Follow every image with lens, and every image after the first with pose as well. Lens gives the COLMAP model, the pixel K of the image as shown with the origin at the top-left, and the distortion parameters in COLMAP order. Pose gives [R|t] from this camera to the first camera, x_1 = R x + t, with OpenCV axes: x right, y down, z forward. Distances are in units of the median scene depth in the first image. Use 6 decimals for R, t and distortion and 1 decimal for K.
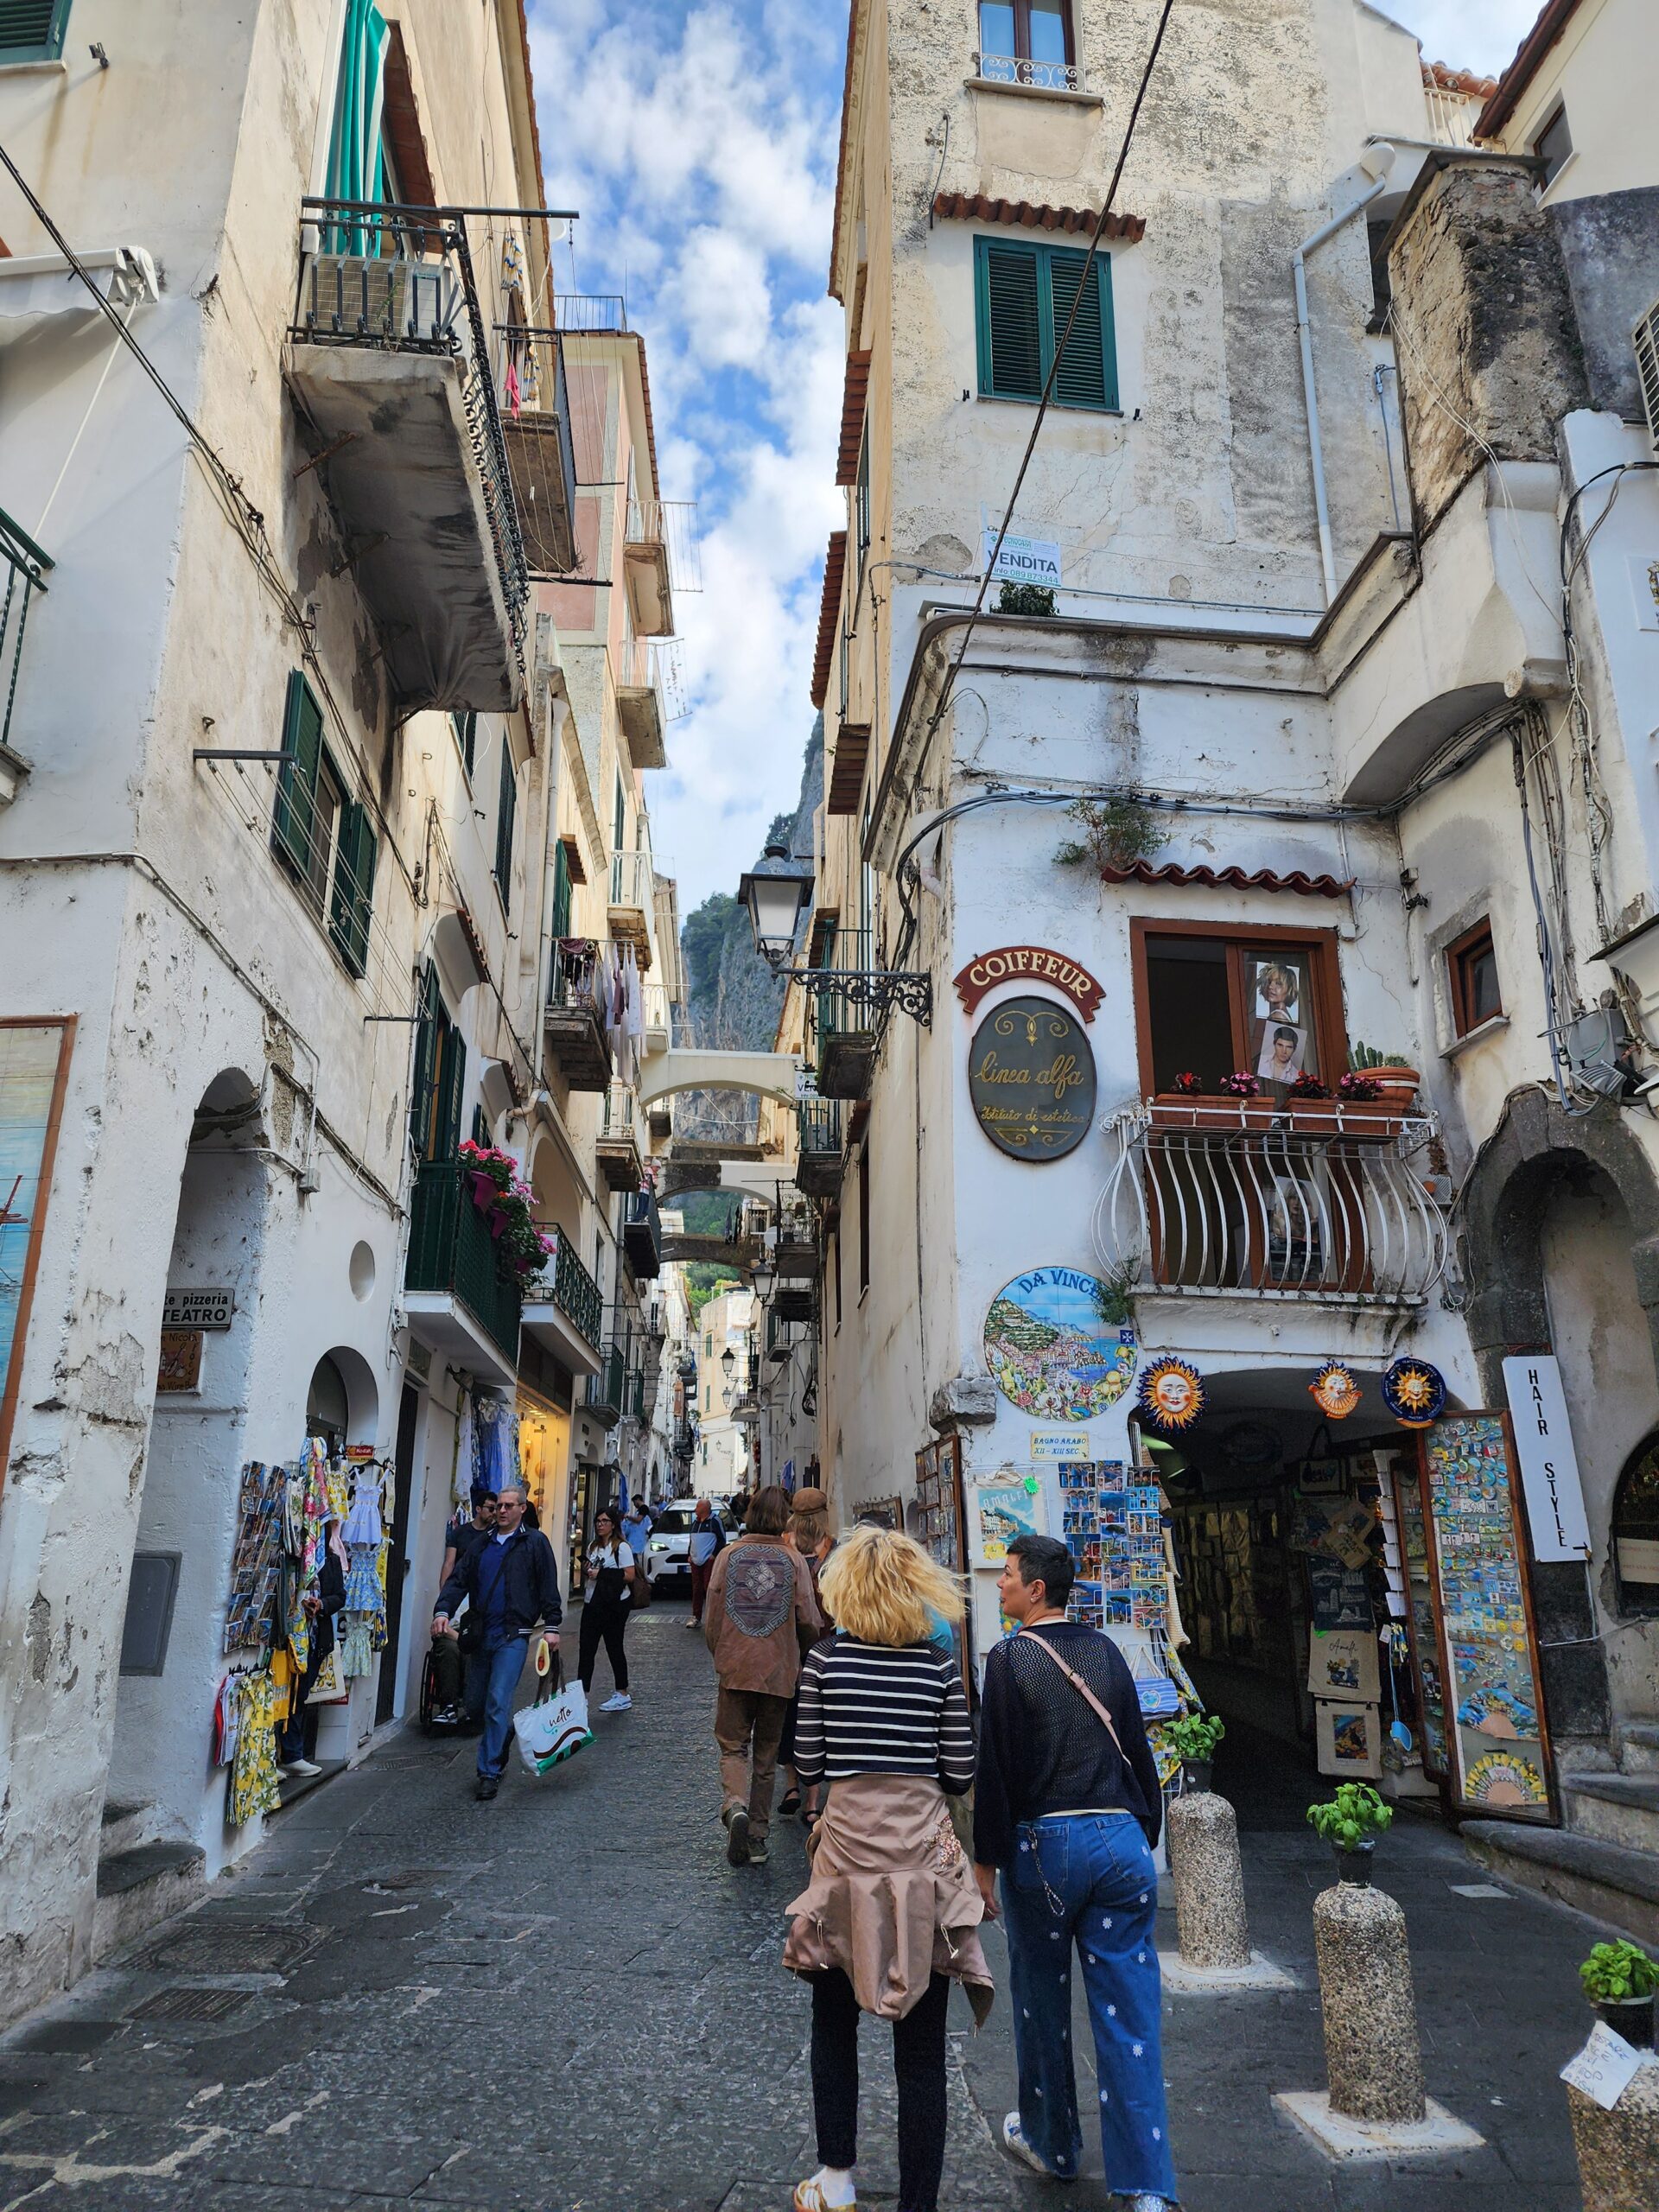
lens RADIAL K [[1493.0, 0, 873.4], [0, 1493.0, 1105.1], [0, 0, 1]] dist [0.126515, -0.000378]
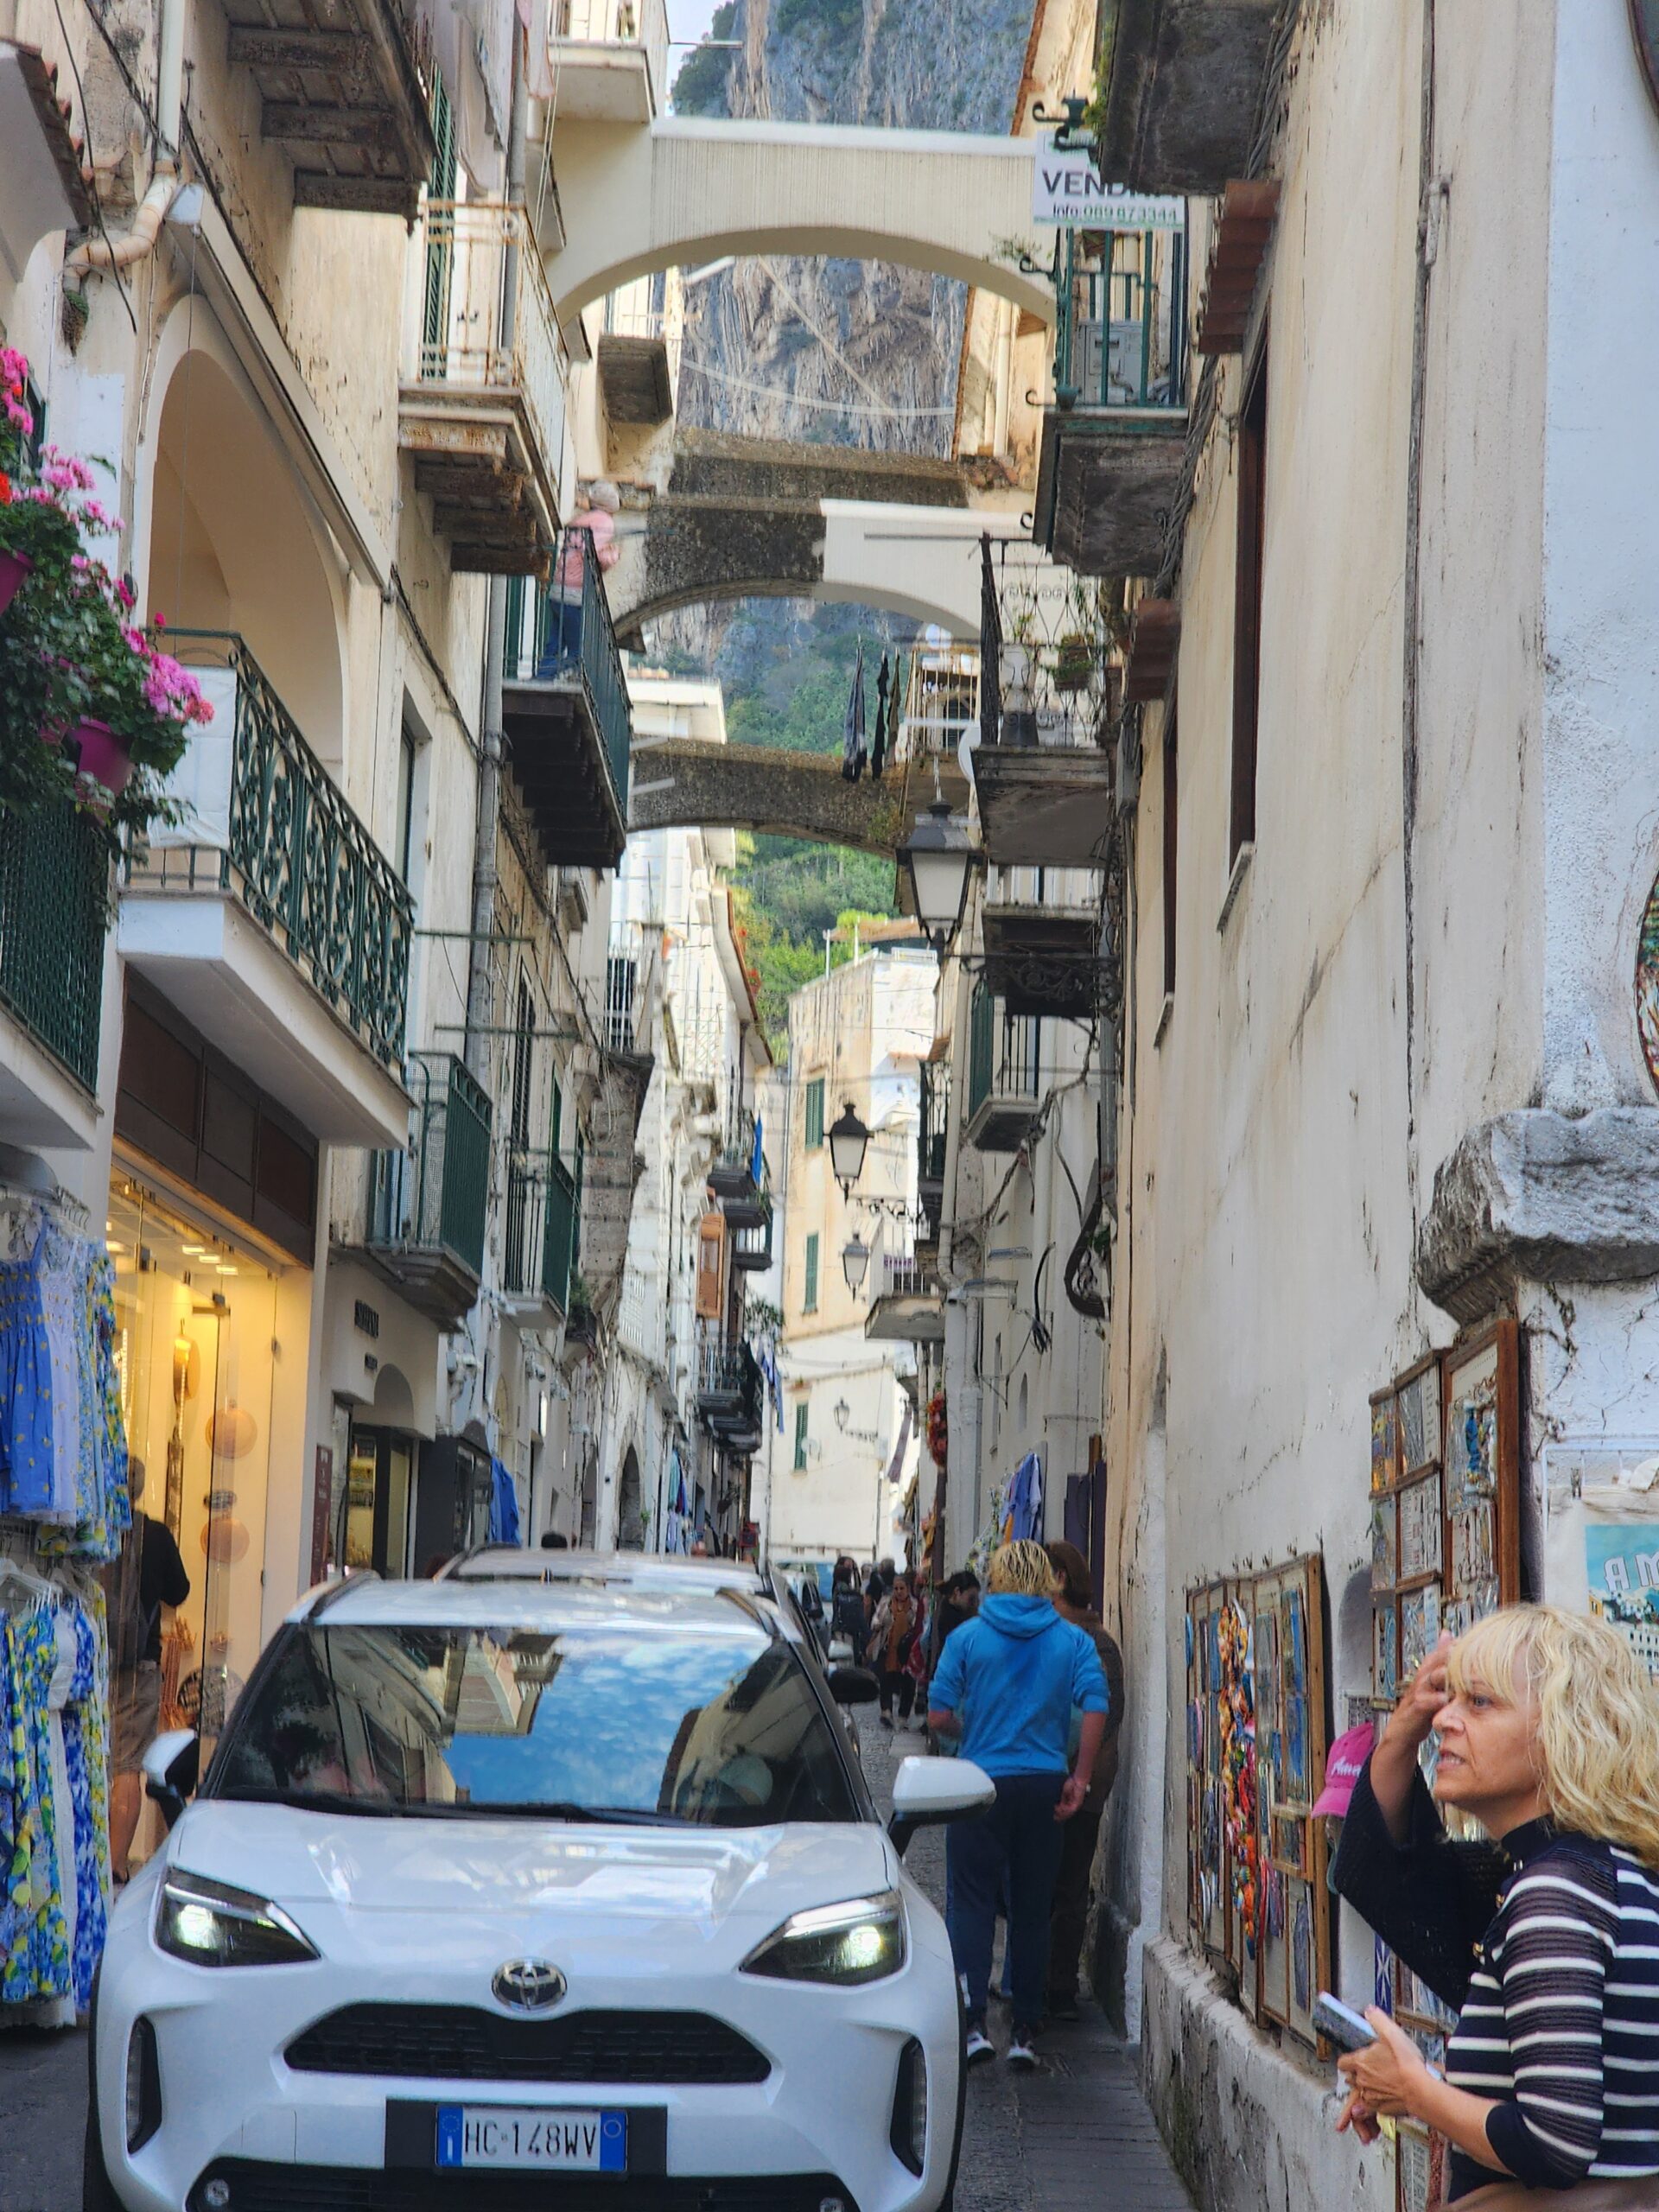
lens RADIAL K [[4550.5, 0, 829.5], [0, 4550.5, 1106.0], [0, 0, 1]] dist [-0.573597, 7.155901]
pose [[0.992859, 0.029656, -0.115547, 0.012472], [-0.012154, 0.988713, 0.149328, 0.032105], [0.118671, -0.146858, 0.982013, 0.107872]]
